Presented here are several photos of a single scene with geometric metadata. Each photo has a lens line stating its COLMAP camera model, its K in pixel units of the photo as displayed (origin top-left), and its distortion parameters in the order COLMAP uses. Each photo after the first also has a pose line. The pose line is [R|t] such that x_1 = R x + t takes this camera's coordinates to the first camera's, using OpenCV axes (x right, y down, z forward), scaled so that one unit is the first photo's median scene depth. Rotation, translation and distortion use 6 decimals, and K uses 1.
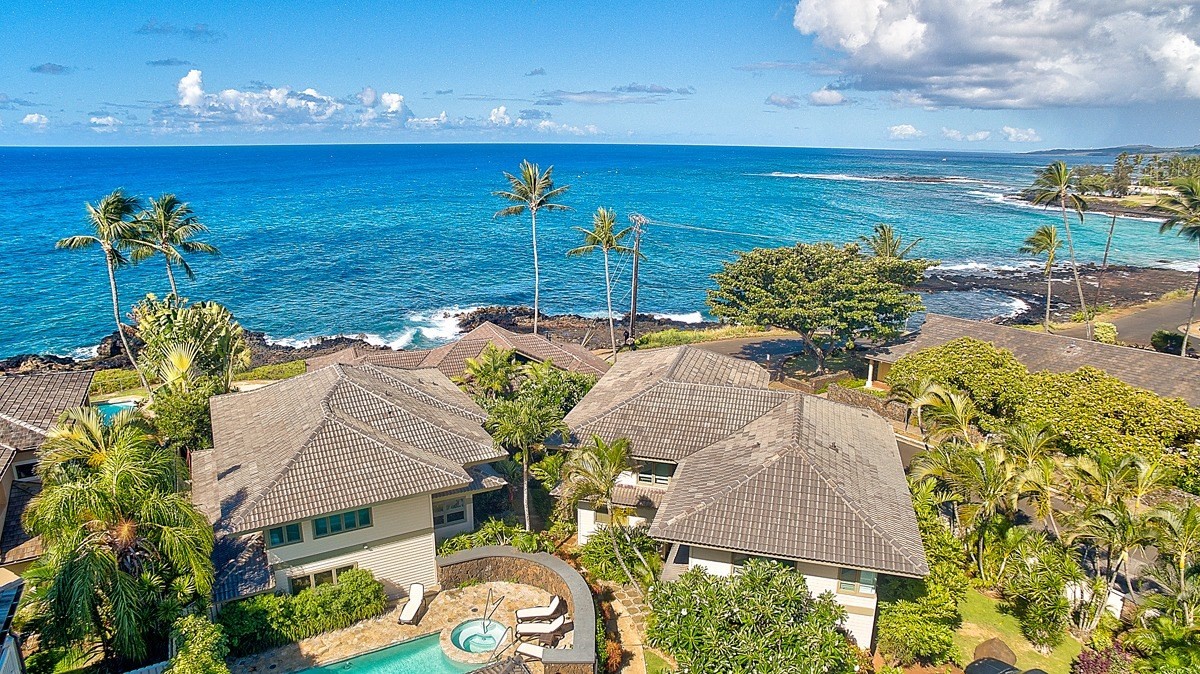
lens RADIAL K [[761.1, 0, 600.0], [0, 761.1, 337.0], [0, 0, 1]] dist [-0.064986, 0.000266]
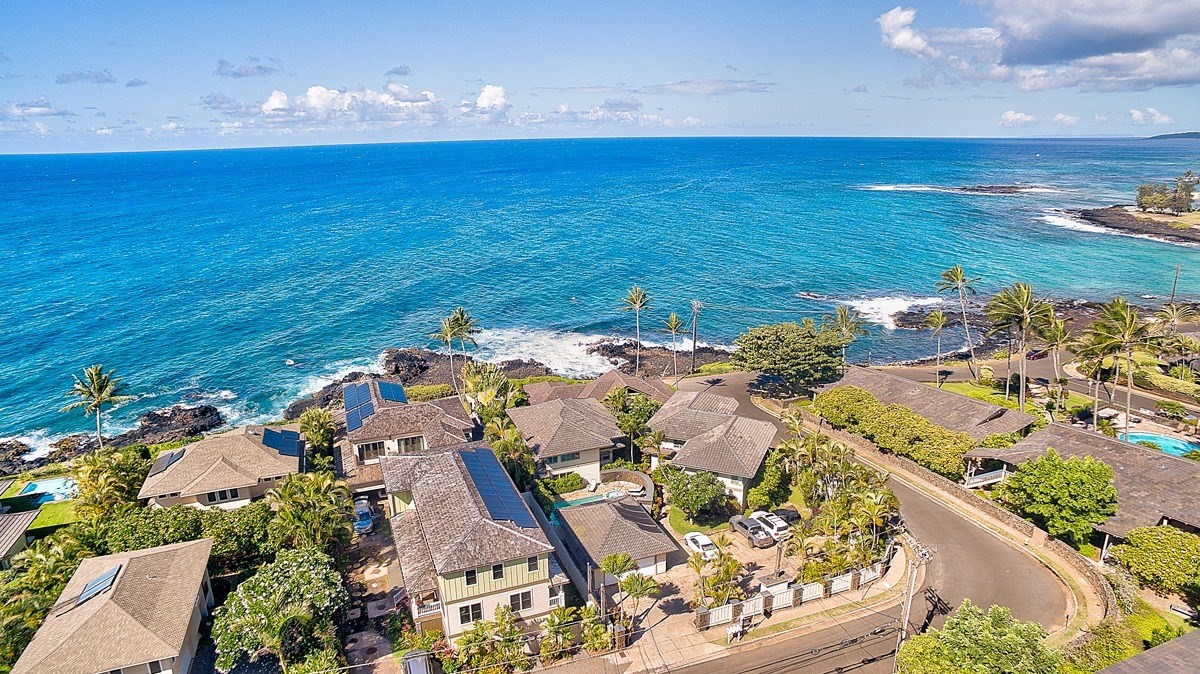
lens RADIAL K [[761.1, 0, 600.0], [0, 761.1, 337.0], [0, 0, 1]] dist [-0.064986, 0.000266]
pose [[0.990714, 0.017694, -0.134806, 0.155864], [-0.013875, 0.999477, 0.029217, -0.289676], [0.135252, -0.027075, 0.990441, -1.785405]]
